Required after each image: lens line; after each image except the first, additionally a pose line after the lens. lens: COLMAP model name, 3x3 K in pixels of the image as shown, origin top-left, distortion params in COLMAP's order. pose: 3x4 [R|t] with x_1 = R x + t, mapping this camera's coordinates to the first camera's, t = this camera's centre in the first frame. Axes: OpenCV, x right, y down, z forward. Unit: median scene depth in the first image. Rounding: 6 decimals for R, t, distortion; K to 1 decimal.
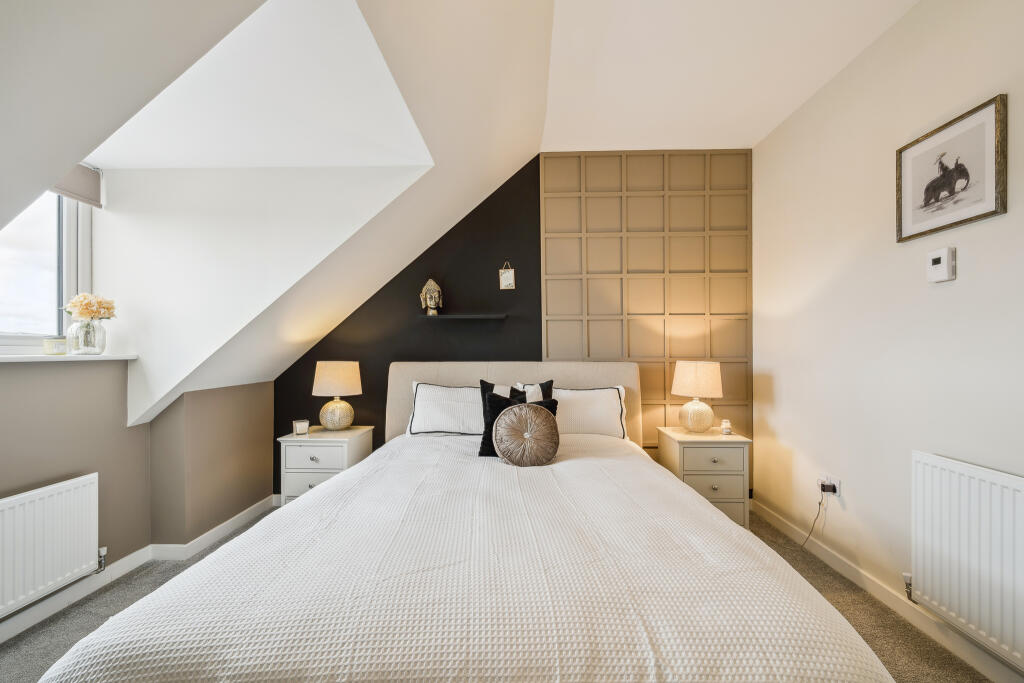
lens RADIAL K [[417.9, 0, 509.6], [0, 417.9, 349.7], [0, 0, 1]] dist [0.000423, -0.000981]
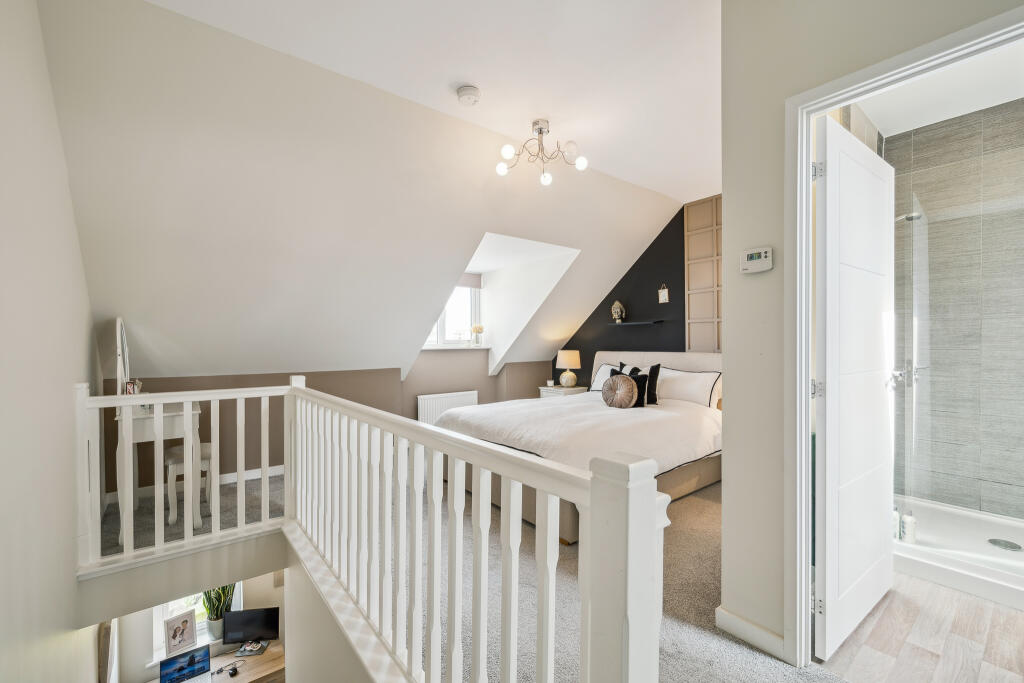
lens RADIAL K [[417.9, 0, 515.1], [0, 417.9, 347.2], [0, 0, 1]] dist [0.000423, -0.000981]
pose [[0.654060, 0.004309, -0.756431, 0.832536], [0.007988, 0.999889, 0.012602, -0.011962], [0.756401, -0.014285, 0.653953, -0.393521]]
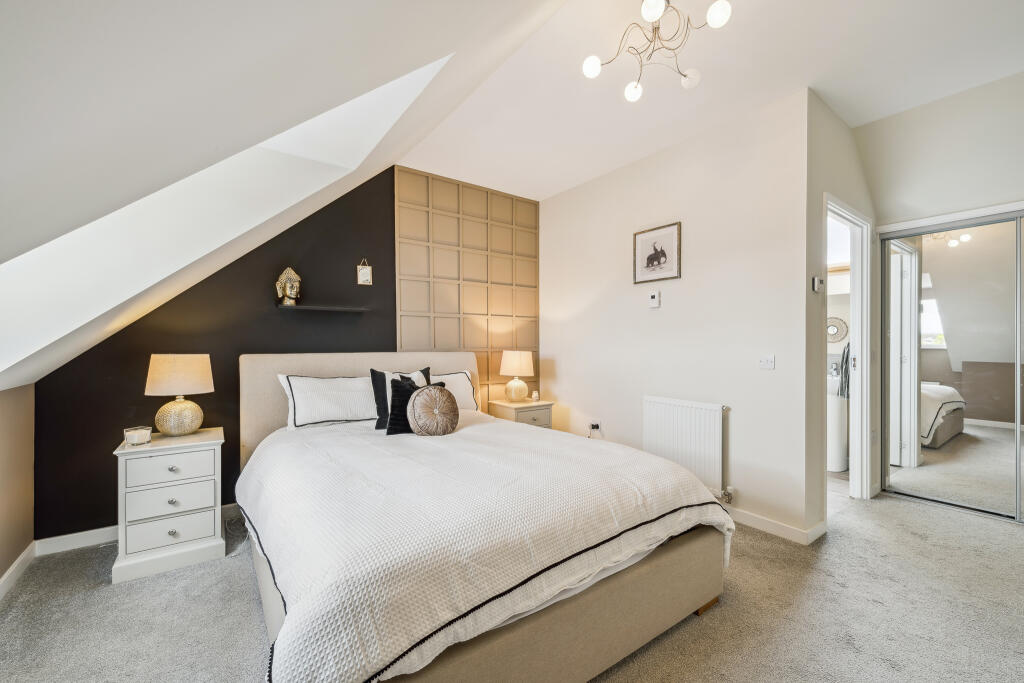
lens RADIAL K [[417.9, 0, 508.8], [0, 417.9, 345.3], [0, 0, 1]] dist [0.000423, -0.000981]
pose [[0.791621, -0.000091, 0.611013, -0.396819], [-0.004370, 0.999974, 0.005810, 0.002220], [-0.610997, -0.007270, 0.791599, -0.073604]]
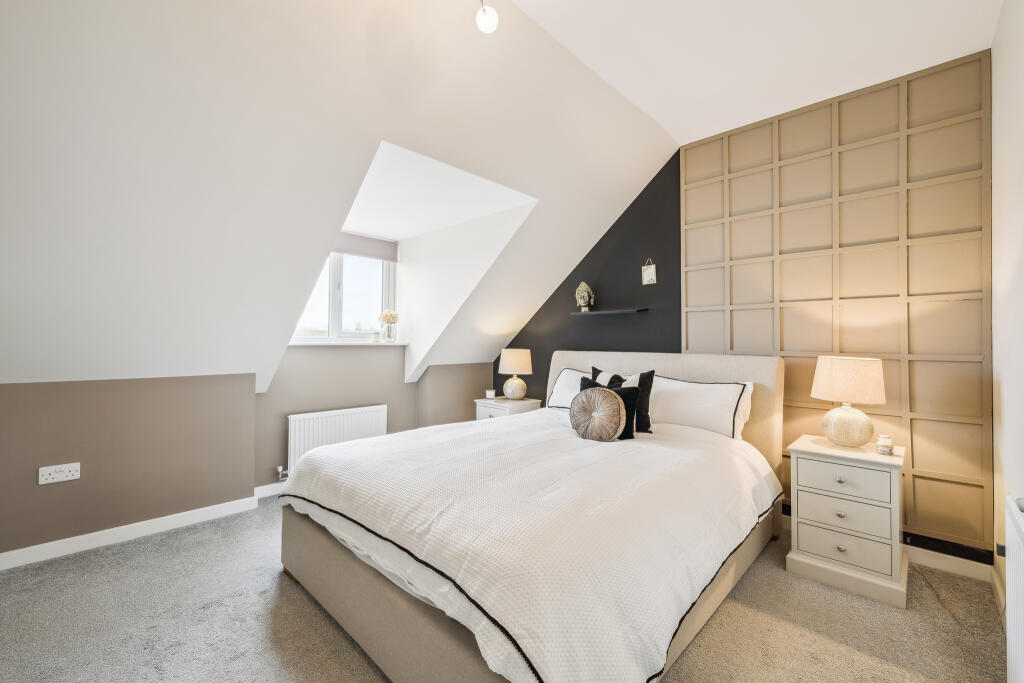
lens RADIAL K [[417.9, 0, 508.0], [0, 417.9, 334.4], [0, 0, 1]] dist [0.000423, -0.000981]
pose [[0.741866, -0.005351, -0.670527, 0.475915], [-0.006311, 0.999868, -0.014962, 0.000396], [0.670518, 0.015331, 0.741735, -0.025736]]
